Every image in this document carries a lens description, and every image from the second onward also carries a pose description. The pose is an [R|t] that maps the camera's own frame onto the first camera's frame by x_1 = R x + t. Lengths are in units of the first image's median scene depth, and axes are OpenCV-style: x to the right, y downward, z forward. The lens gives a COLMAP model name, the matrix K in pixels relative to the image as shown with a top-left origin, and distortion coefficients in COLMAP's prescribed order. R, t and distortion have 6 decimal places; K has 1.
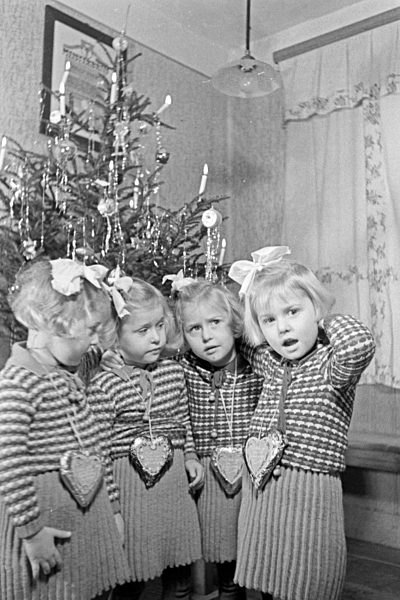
lens RADIAL K [[678.6, 0, 178.8], [0, 678.6, 296.3], [0, 0, 1]] dist [0.052131, 0.000000]
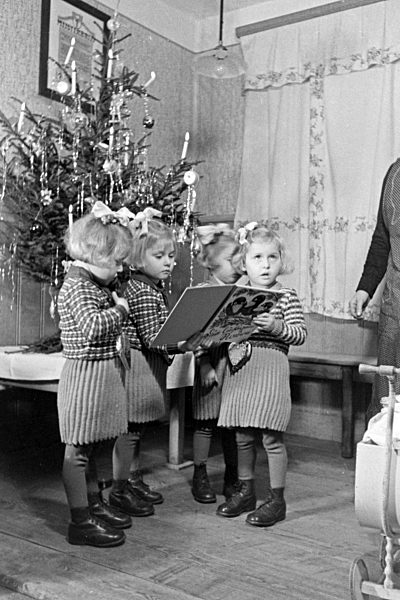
lens RADIAL K [[675.2, 0, 186.7], [0, 675.2, 285.6], [0, 0, 1]] dist [0.048514, 0.000000]
pose [[0.995357, 0.021094, 0.093914, -0.052938], [-0.027511, 0.997336, 0.067564, 0.001551], [-0.092239, -0.069834, 0.993285, -0.198277]]
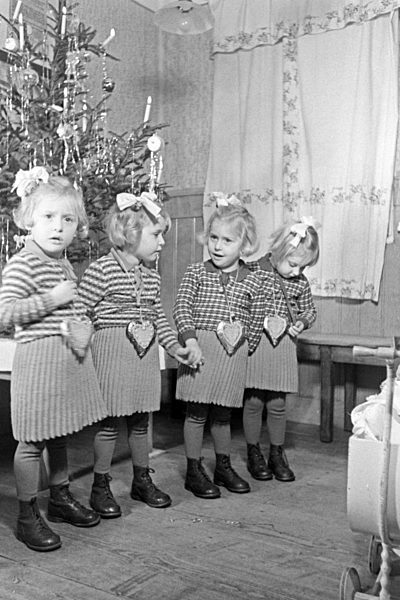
lens RADIAL K [[675.2, 0, 181.8], [0, 675.2, 295.2], [0, 0, 1]] dist [0.048514, 0.000000]
pose [[0.991895, 0.000772, 0.127058, -0.037469], [-0.014649, 0.994009, 0.108315, 0.012774], [-0.126213, -0.109299, 0.985964, -0.127607]]
